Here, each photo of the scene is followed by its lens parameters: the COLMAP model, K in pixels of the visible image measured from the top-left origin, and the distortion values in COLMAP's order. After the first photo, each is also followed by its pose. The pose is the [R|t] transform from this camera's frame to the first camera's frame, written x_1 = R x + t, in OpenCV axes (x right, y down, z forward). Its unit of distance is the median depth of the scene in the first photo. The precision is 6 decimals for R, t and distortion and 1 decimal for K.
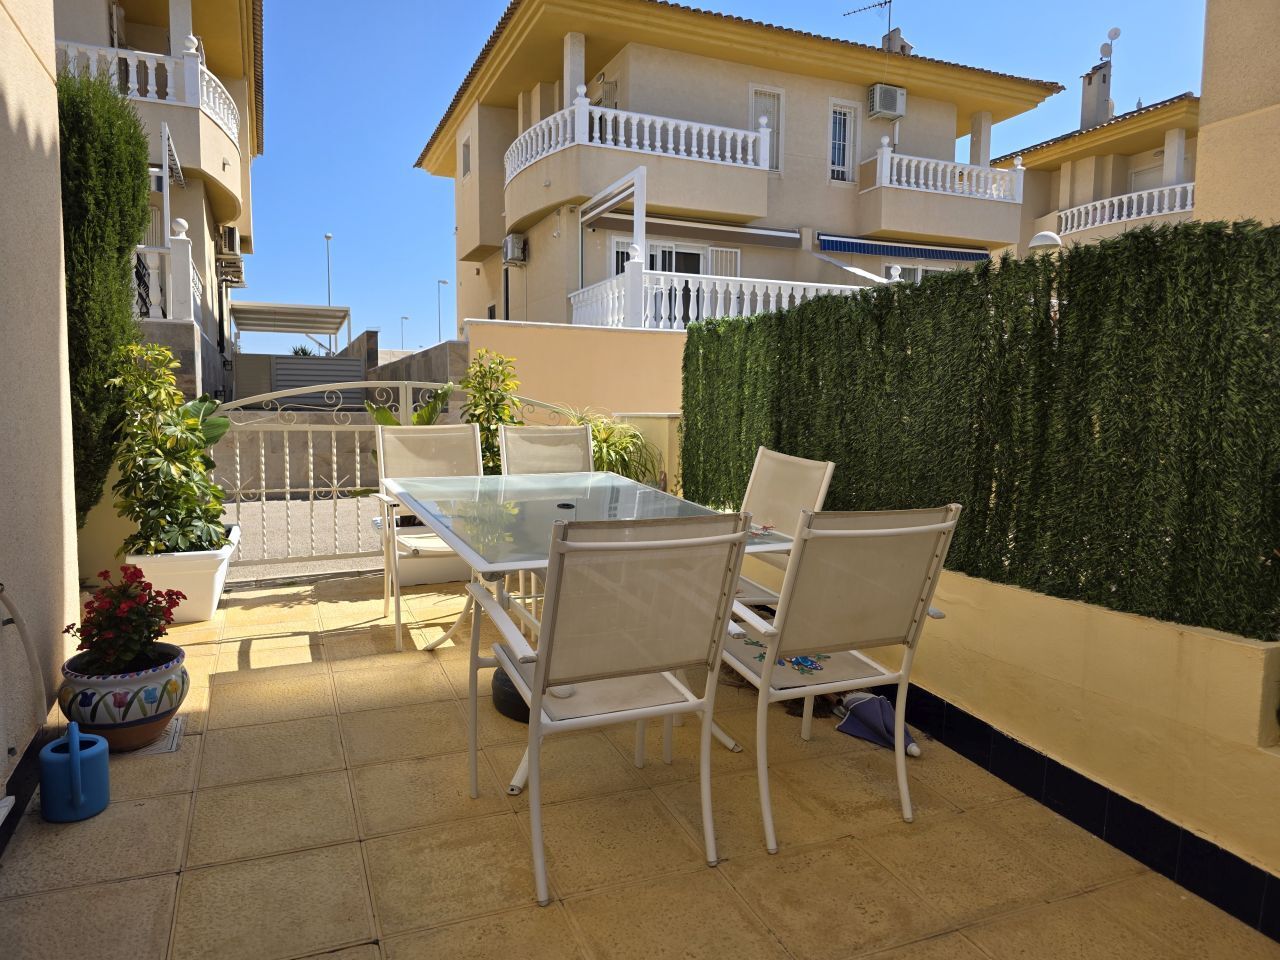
lens RADIAL K [[862.6, 0, 634.6], [0, 862.6, 478.4], [0, 0, 1]] dist [0.039761, -0.017763]
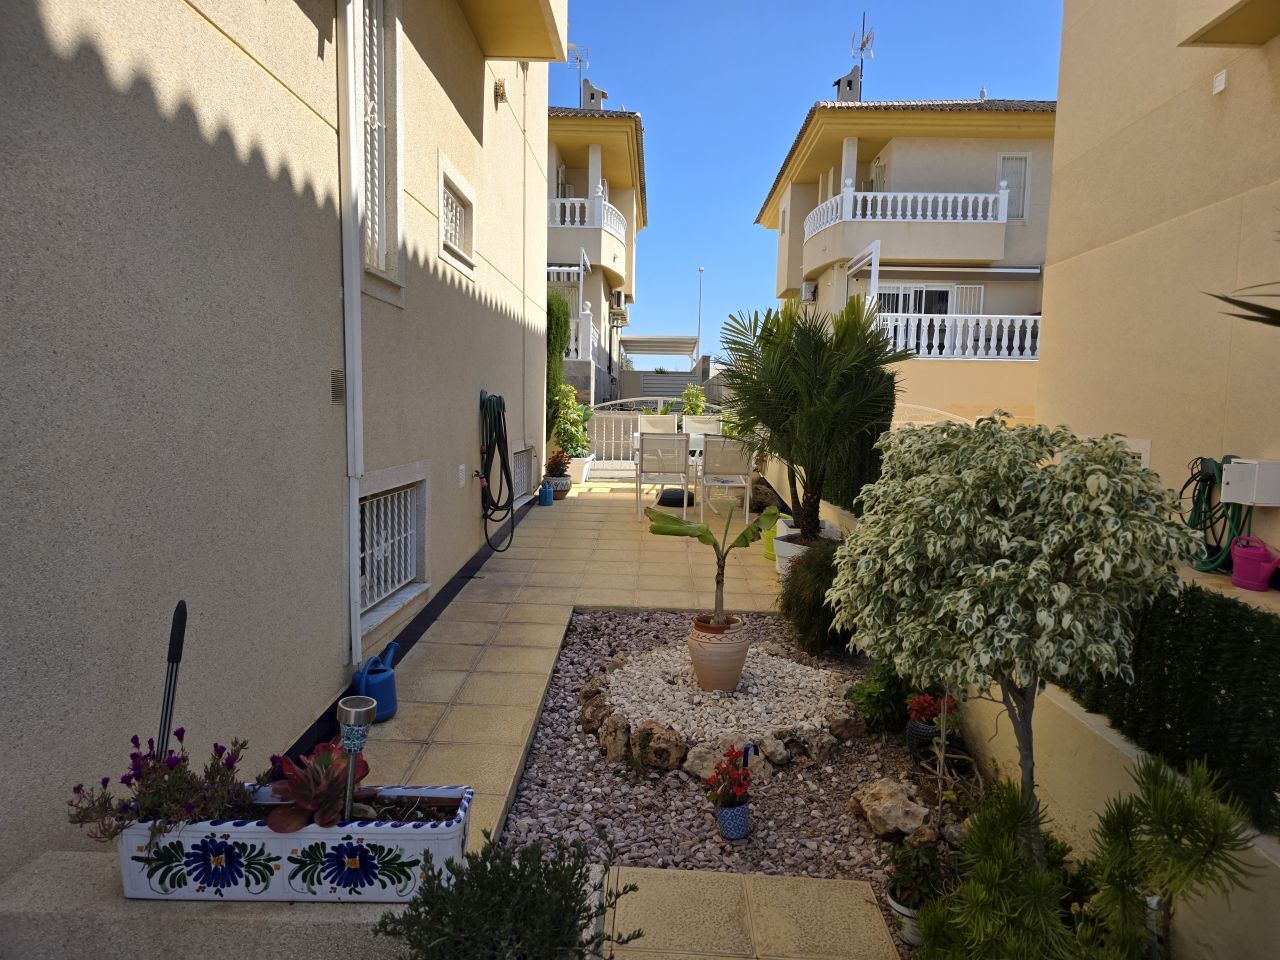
lens RADIAL K [[862.6, 0, 642.0], [0, 862.6, 479.2], [0, 0, 1]] dist [0.039761, -0.017763]
pose [[0.912439, 0.040529, -0.407200, 0.210010], [-0.042138, 0.999099, 0.005019, 0.032574], [0.407037, 0.012580, 0.913325, -0.373404]]
